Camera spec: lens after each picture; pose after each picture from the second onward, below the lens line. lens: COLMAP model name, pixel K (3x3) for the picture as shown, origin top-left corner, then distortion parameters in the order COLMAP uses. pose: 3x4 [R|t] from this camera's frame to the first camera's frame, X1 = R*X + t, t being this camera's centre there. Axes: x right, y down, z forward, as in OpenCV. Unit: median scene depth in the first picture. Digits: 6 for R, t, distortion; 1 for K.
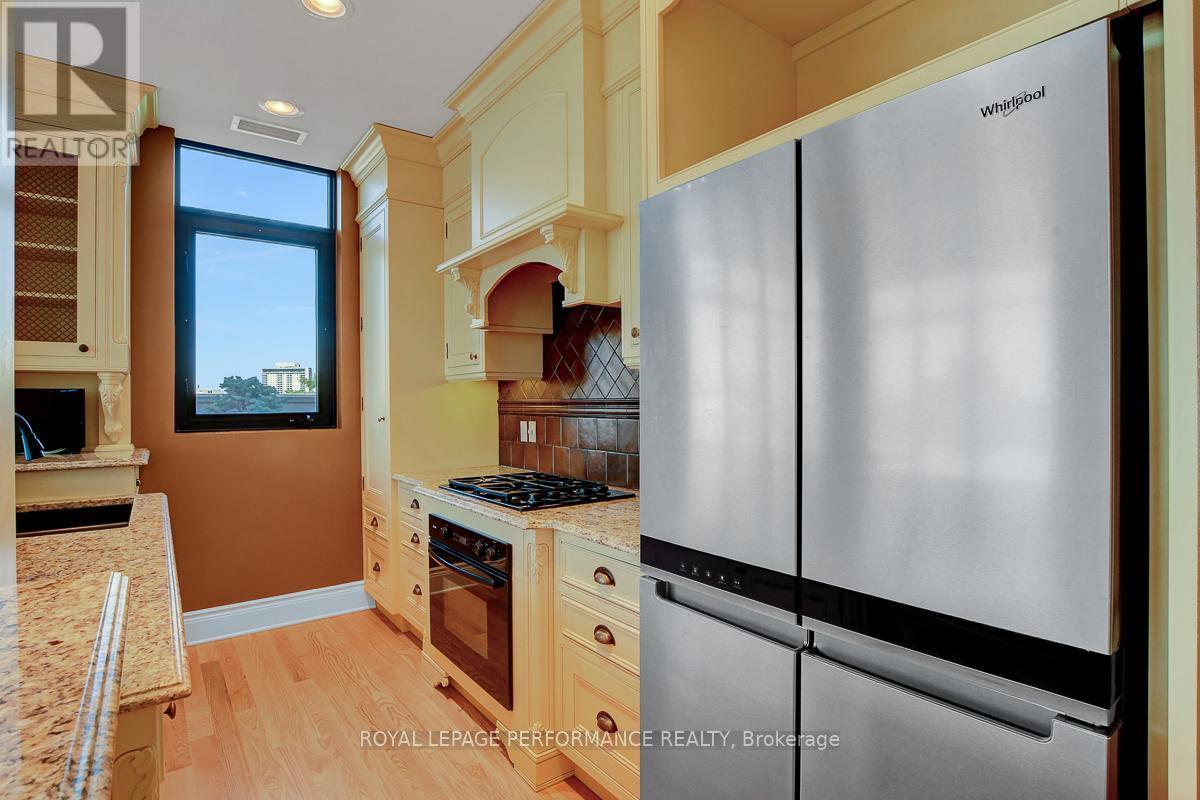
lens RADIAL K [[598.8, 0, 598.8], [0, 598.8, 403.0], [0, 0, 1]] dist [-0.005612, -0.000558]
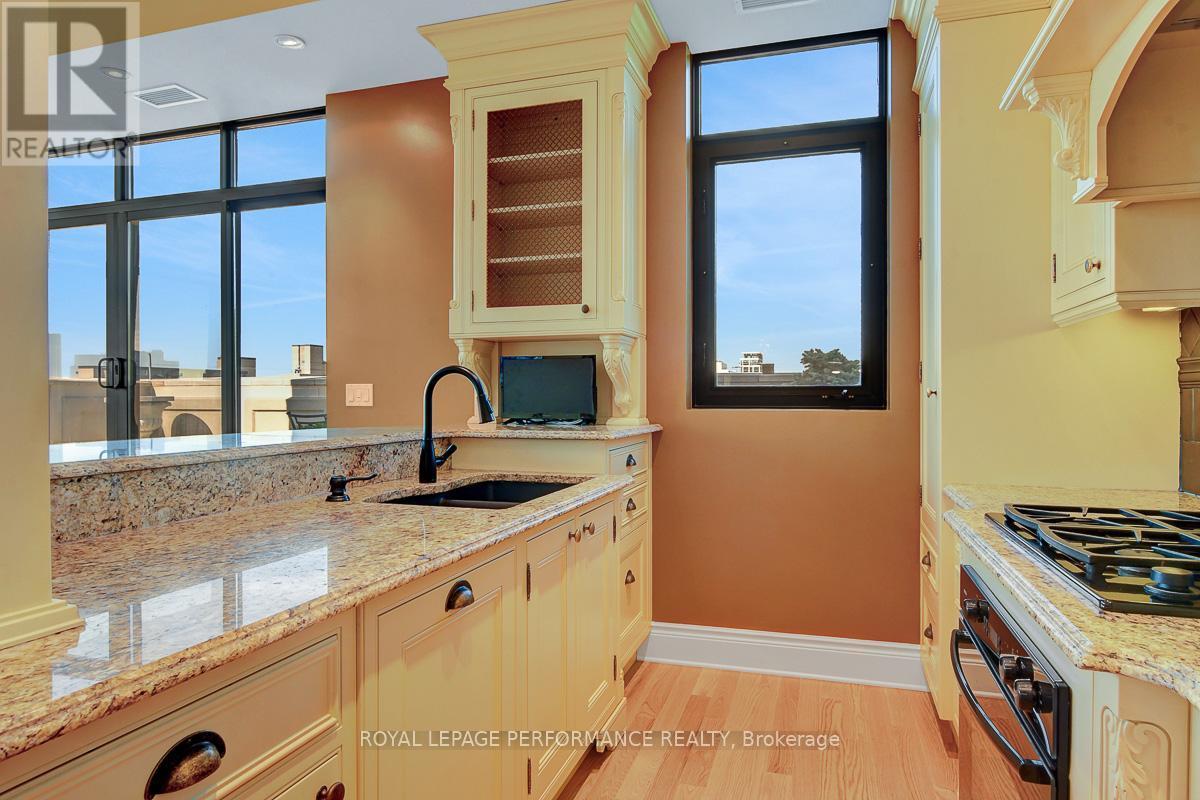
lens RADIAL K [[717.1, 0, 599.0], [0, 717.1, 400.9], [0, 0, 1]] dist [-0.006127, 0.000504]
pose [[0.589403, 0.012305, -0.807746, 0.029812], [-0.004746, 0.999919, 0.011769, 0.029186], [0.807825, -0.003103, 0.589414, 0.306436]]
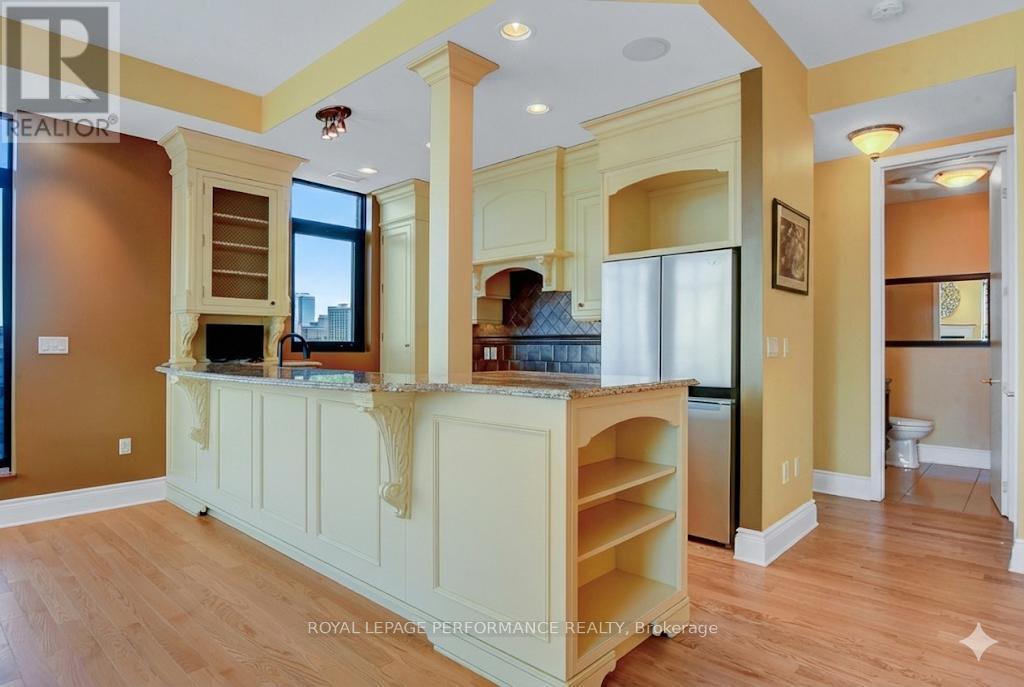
lens RADIAL K [[575.7, 0, 514.0], [0, 575.7, 345.8], [0, 0, 1]] dist [-0.001942, -0.000444]
pose [[0.983518, 0.009782, 0.180547, -0.375596], [-0.009298, 0.999951, -0.003527, 0.031616], [-0.180573, 0.001790, 0.983560, -0.722692]]
